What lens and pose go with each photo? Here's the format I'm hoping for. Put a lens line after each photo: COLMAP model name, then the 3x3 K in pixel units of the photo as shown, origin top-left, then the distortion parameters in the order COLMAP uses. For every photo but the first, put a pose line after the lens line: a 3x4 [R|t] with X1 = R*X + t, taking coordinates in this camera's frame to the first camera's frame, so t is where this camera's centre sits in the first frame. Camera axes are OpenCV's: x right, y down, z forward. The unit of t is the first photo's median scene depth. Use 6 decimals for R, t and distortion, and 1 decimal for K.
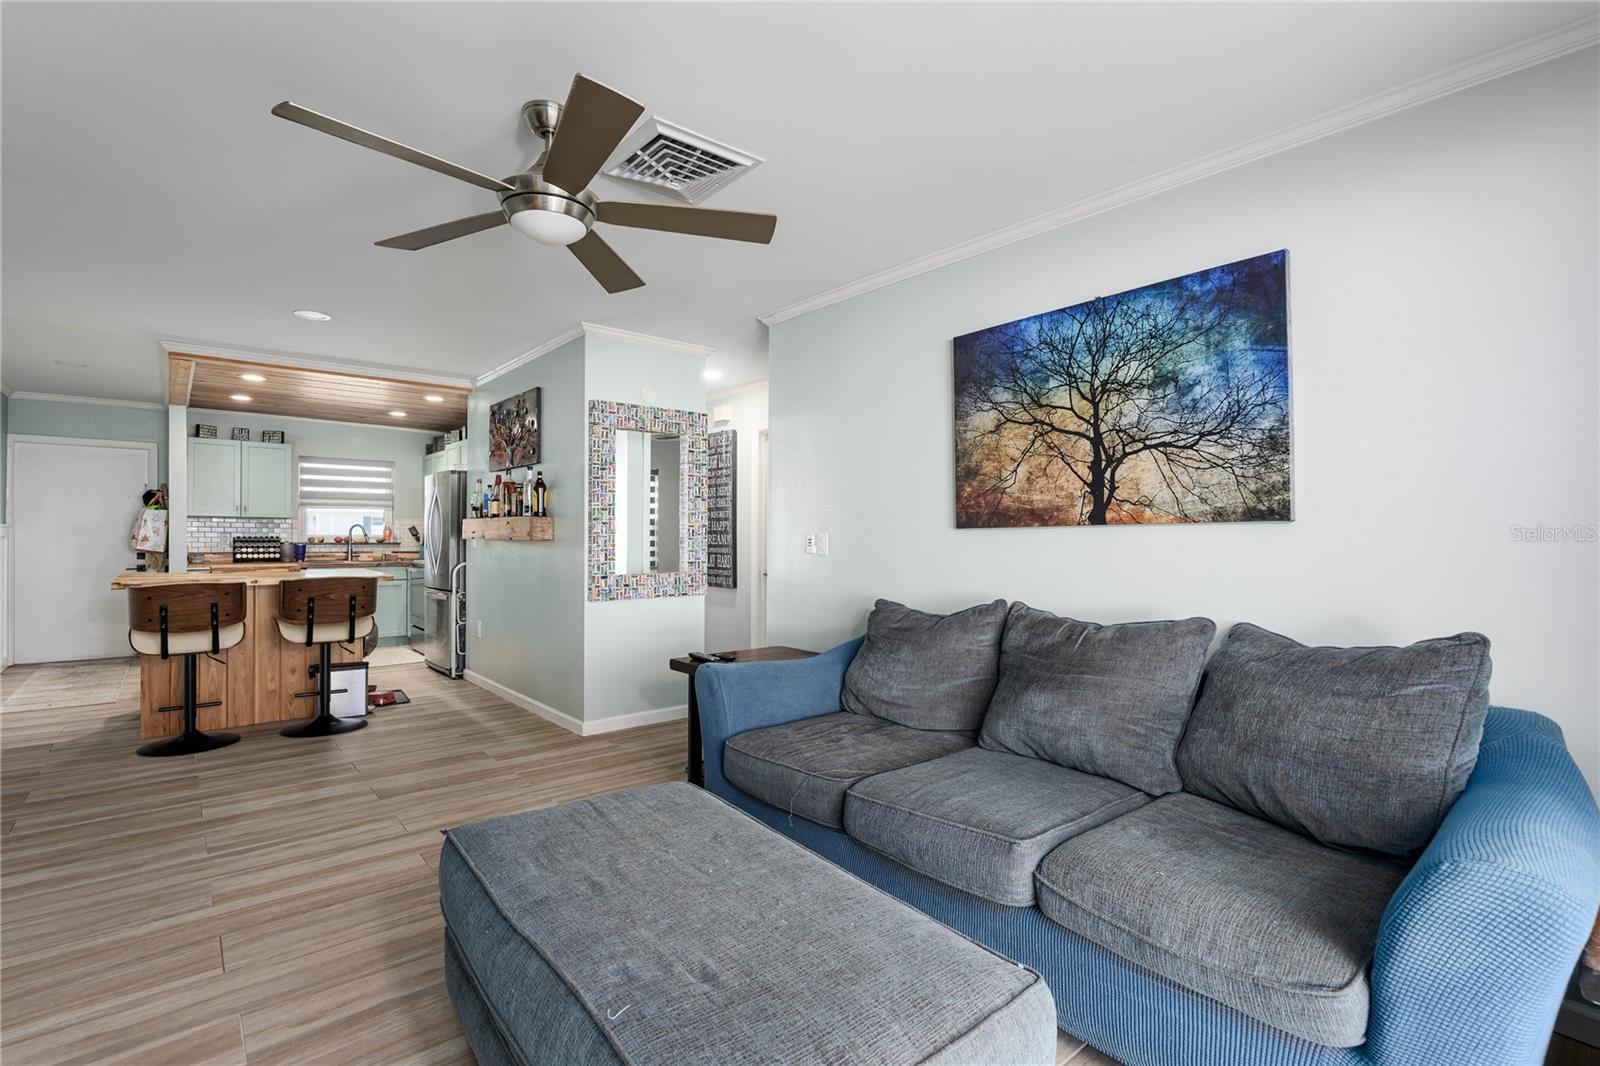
lens RADIAL K [[739.1, 0, 773.8], [0, 739.1, 534.6], [0, 0, 1]] dist [-0.005934, 0.002487]
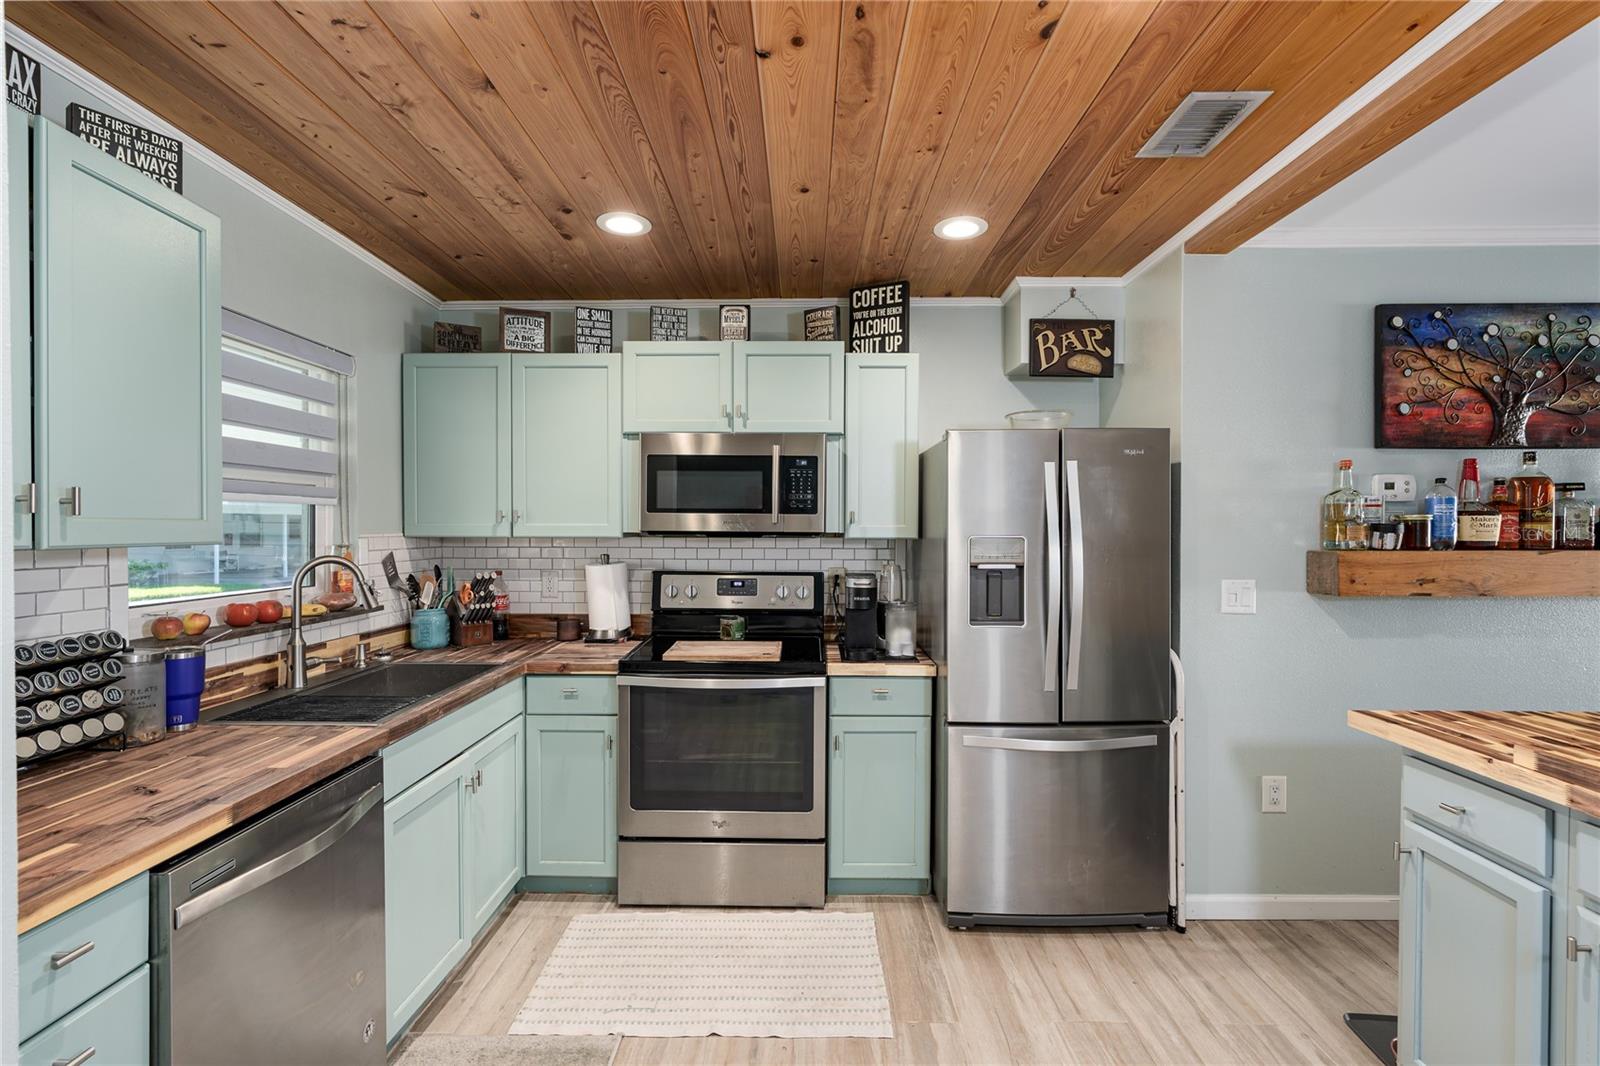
lens RADIAL K [[739.1, 0, 795.5], [0, 739.1, 531.4], [0, 0, 1]] dist [-0.005934, 0.002487]
pose [[0.643977, -0.012247, 0.764946, -1.927957], [0.004385, 0.999915, 0.012318, -0.075367], [-0.765032, -0.004578, 0.643976, 1.950392]]
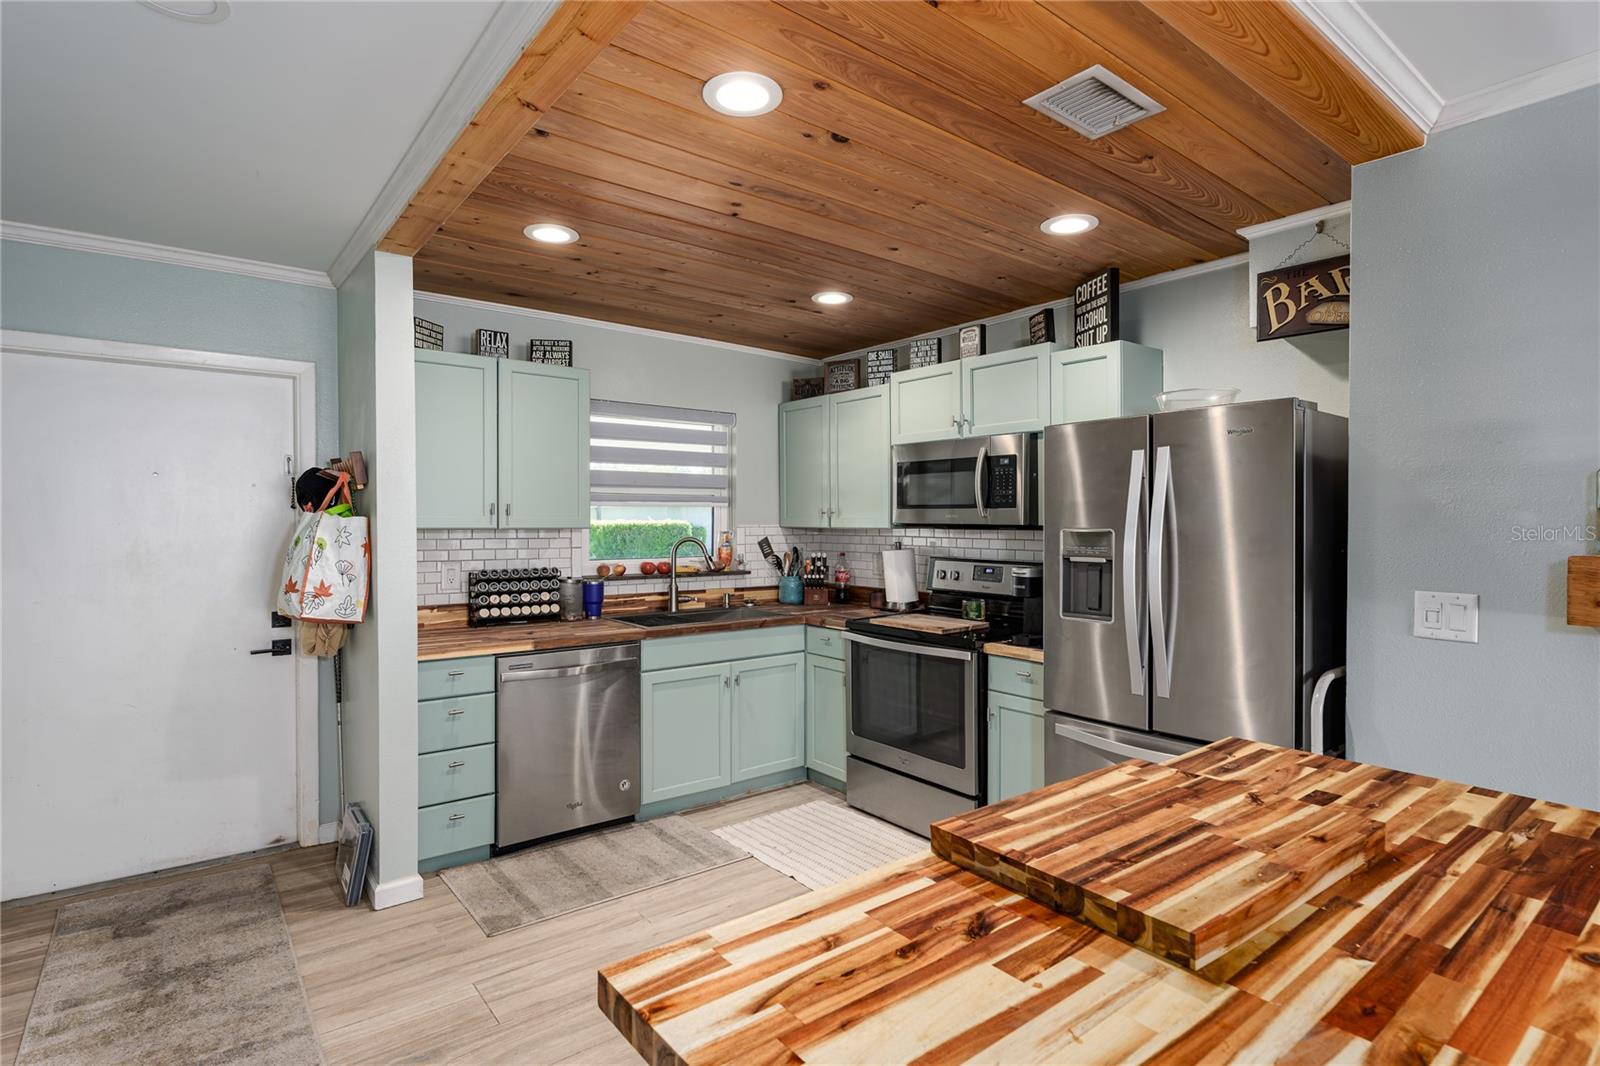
lens RADIAL K [[754.9, 0, 796.4], [0, 754.9, 521.1], [0, 0, 1]] dist [-0.008585, 0.002247]
pose [[0.999954, -0.008085, 0.005112, -1.422205], [0.008082, 0.999967, 0.000608, -0.069979], [-0.005116, -0.000566, 0.999987, 1.420357]]
